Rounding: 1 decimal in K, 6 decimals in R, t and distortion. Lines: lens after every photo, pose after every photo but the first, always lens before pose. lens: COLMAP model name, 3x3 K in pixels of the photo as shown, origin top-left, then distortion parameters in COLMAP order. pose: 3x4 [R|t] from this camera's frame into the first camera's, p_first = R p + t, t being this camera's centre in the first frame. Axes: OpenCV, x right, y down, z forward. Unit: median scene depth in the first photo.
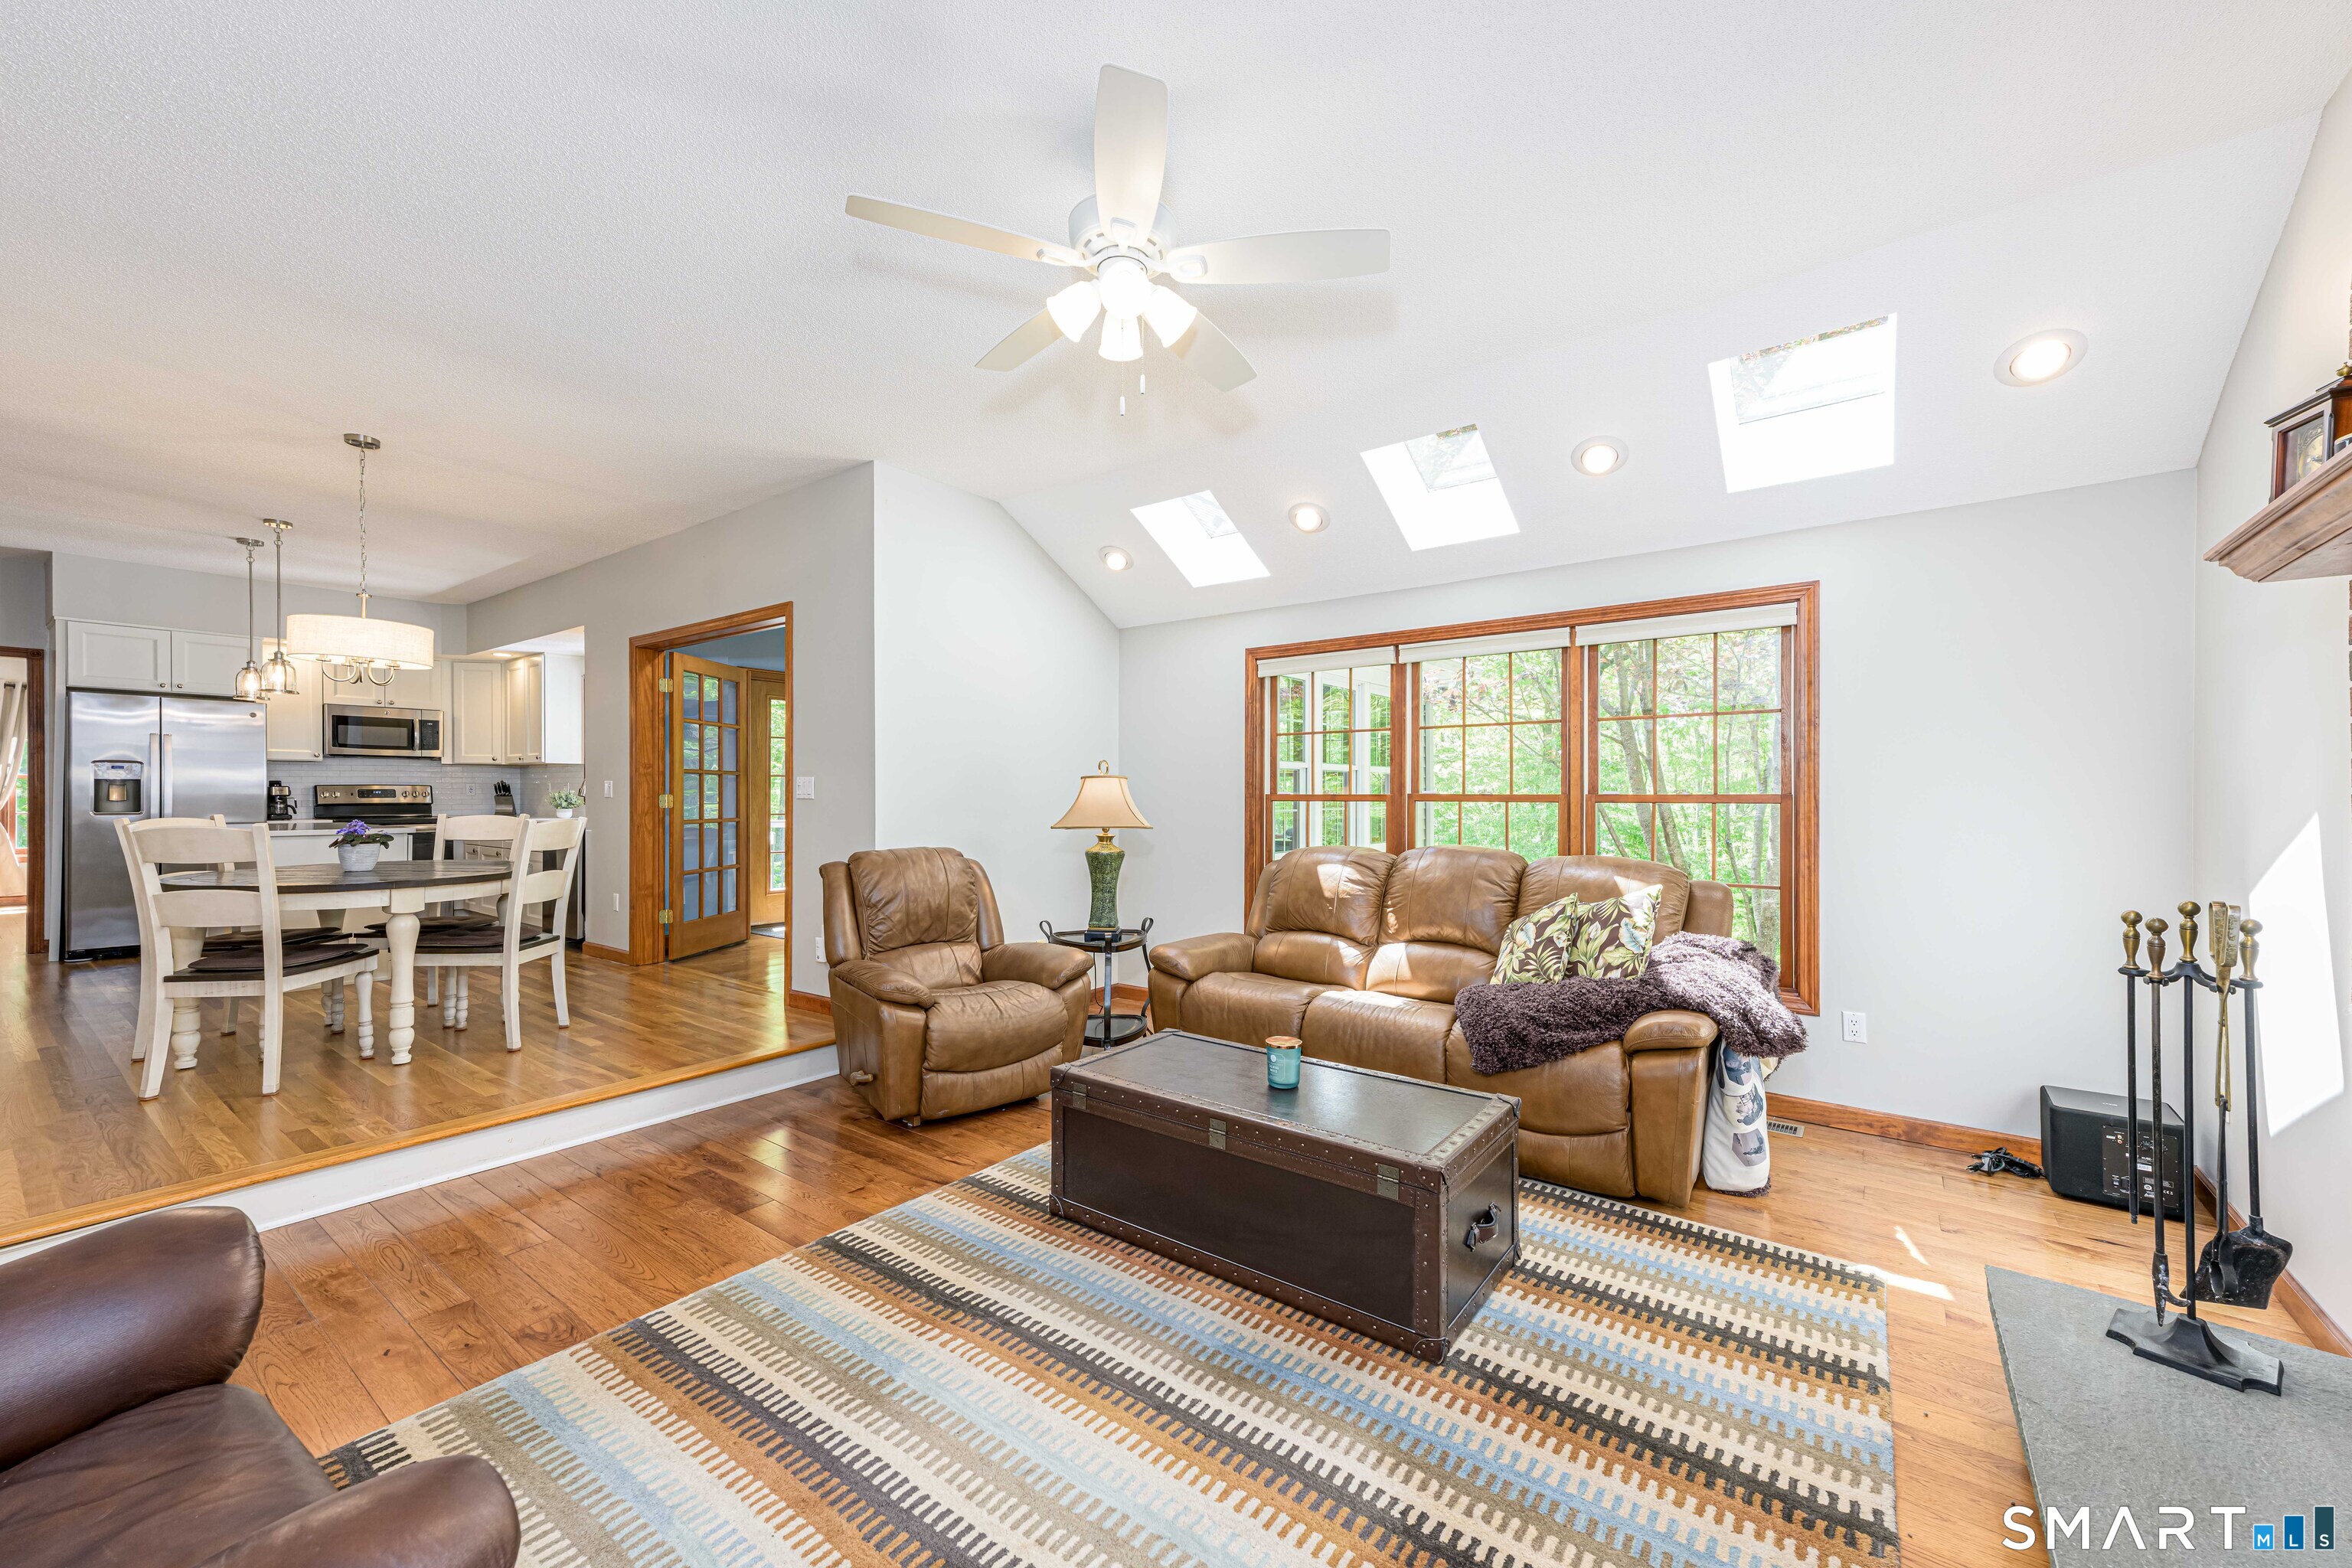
lens RADIAL K [[908.5, 0, 1131.0], [0, 908.5, 794.5], [0, 0, 1]] dist [0.013535, 0.000166]
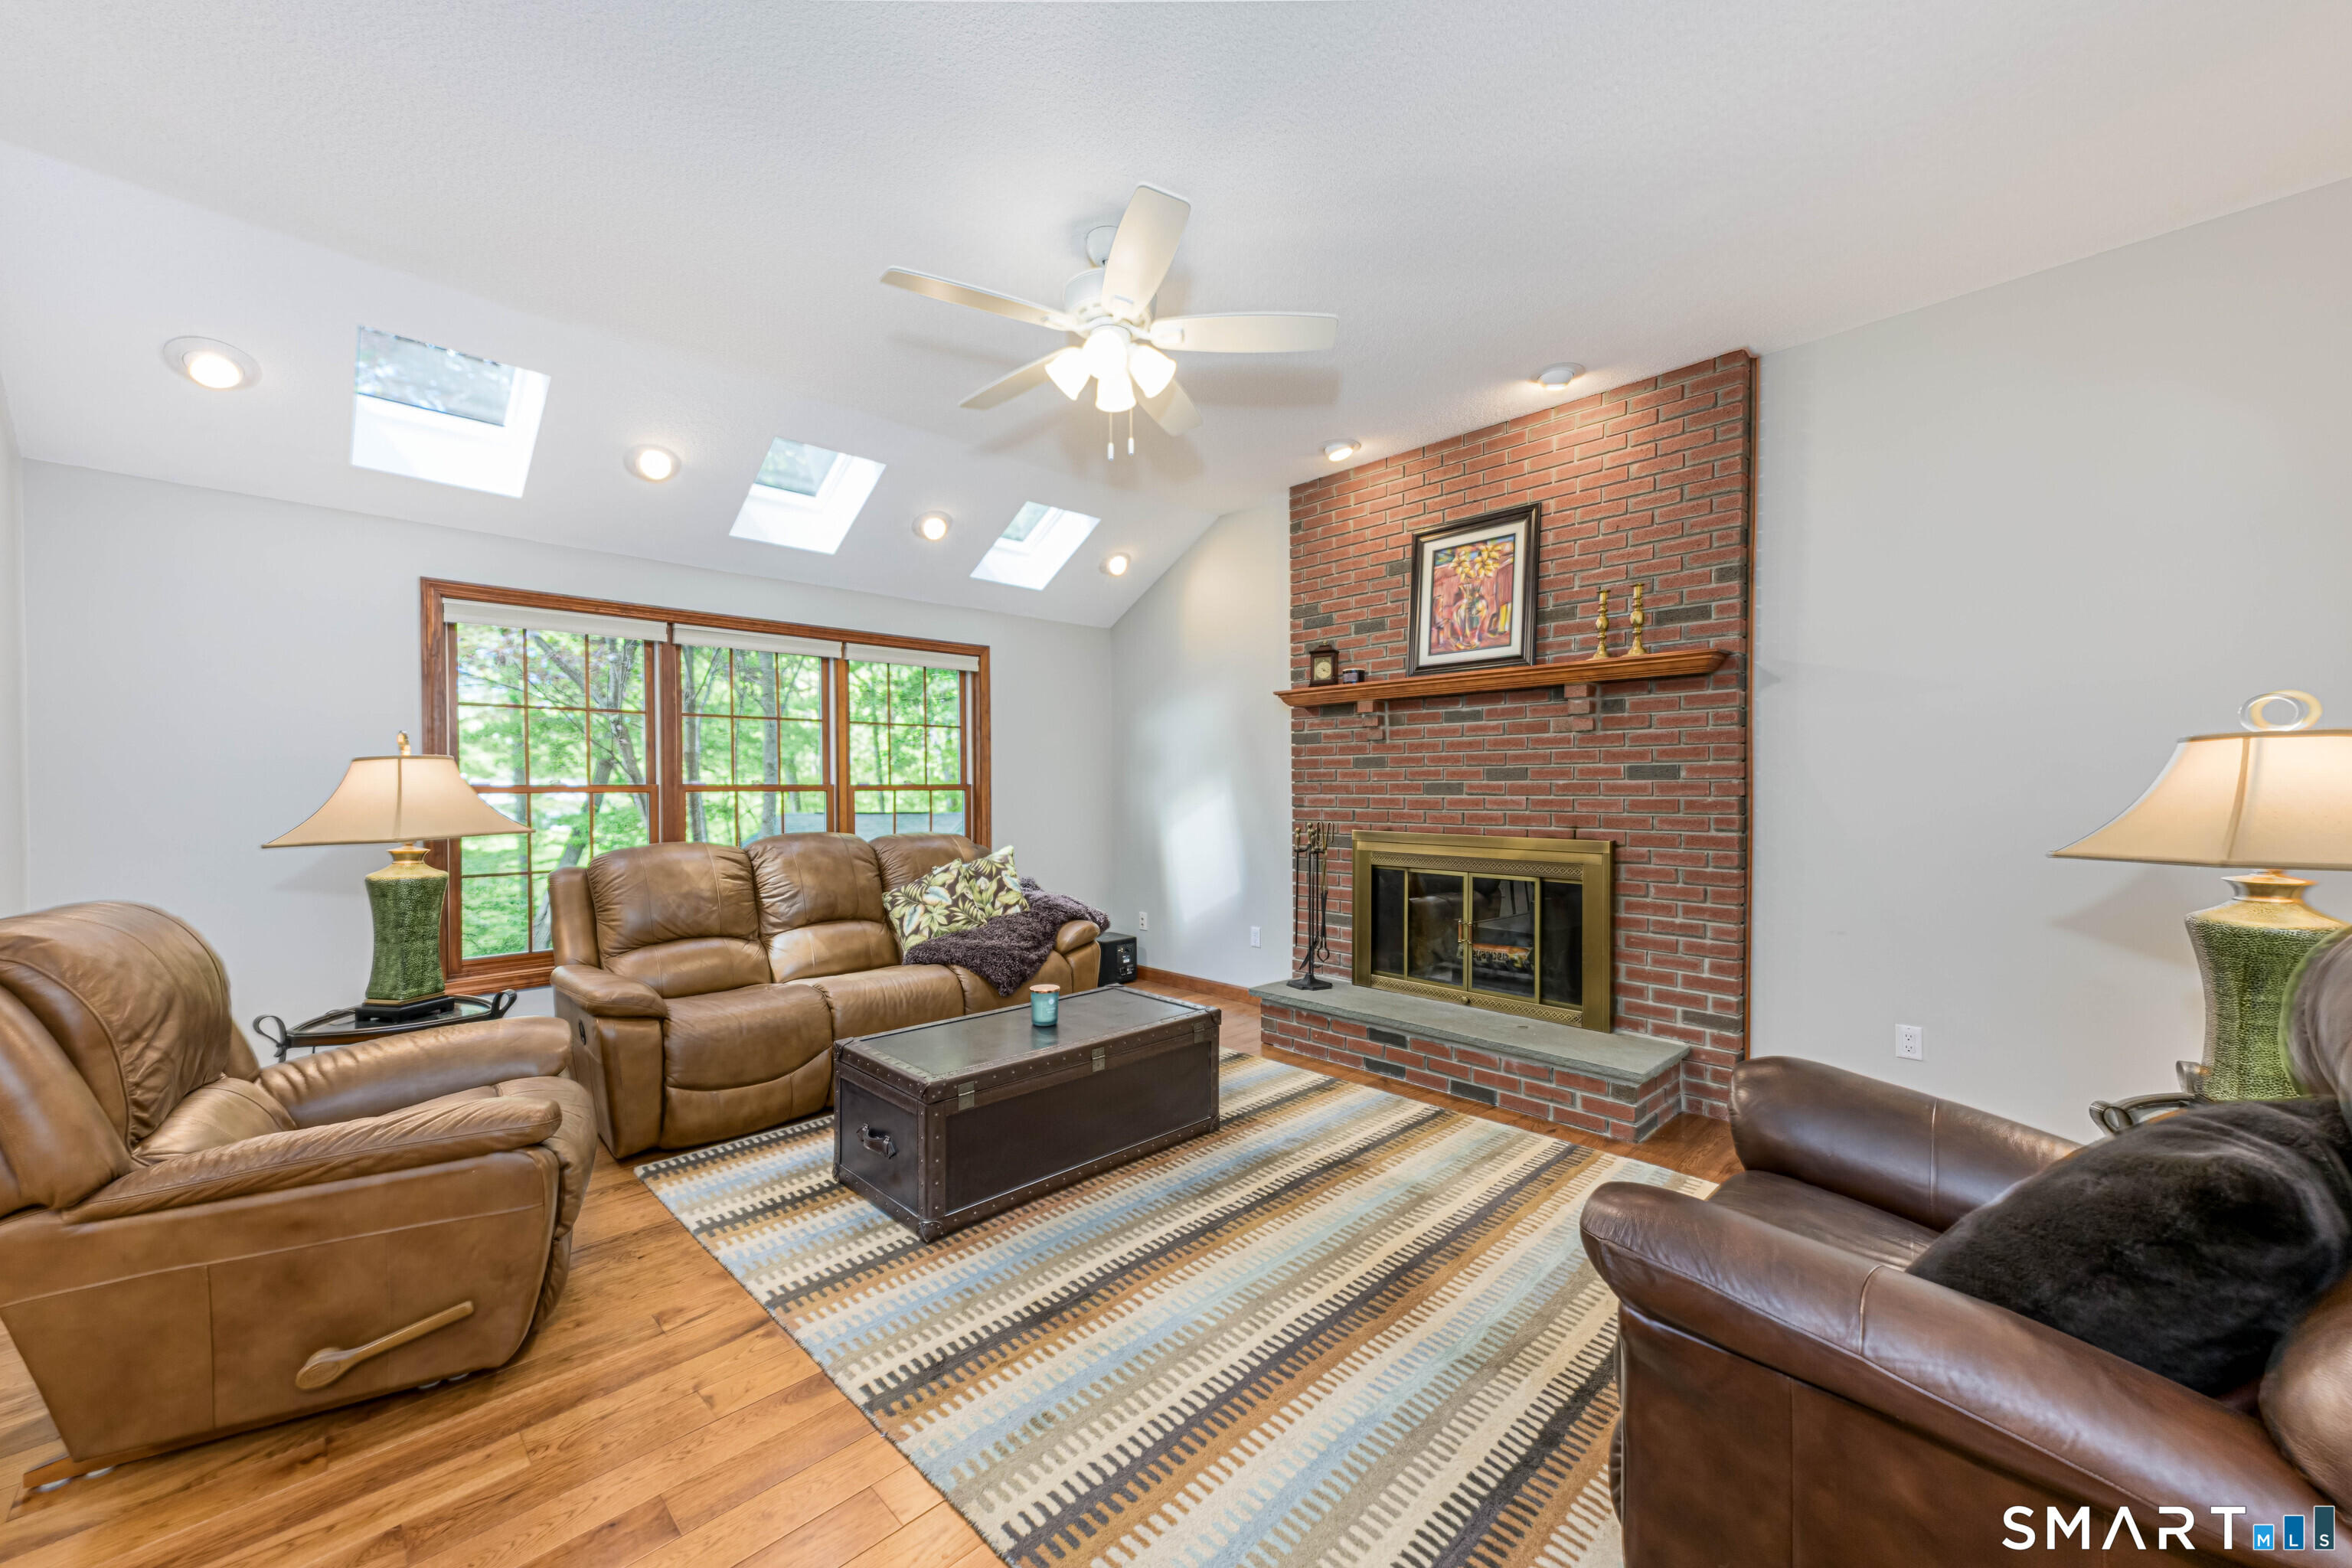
lens RADIAL K [[908.5, 0, 1178.9], [0, 908.5, 785.8], [0, 0, 1]] dist [0.013535, 0.000166]
pose [[0.133729, -0.000340, 0.991018, -0.809997], [0.002920, 0.999996, -0.000051, 0.003633], [-0.991014, 0.002901, 0.133729, 0.532504]]
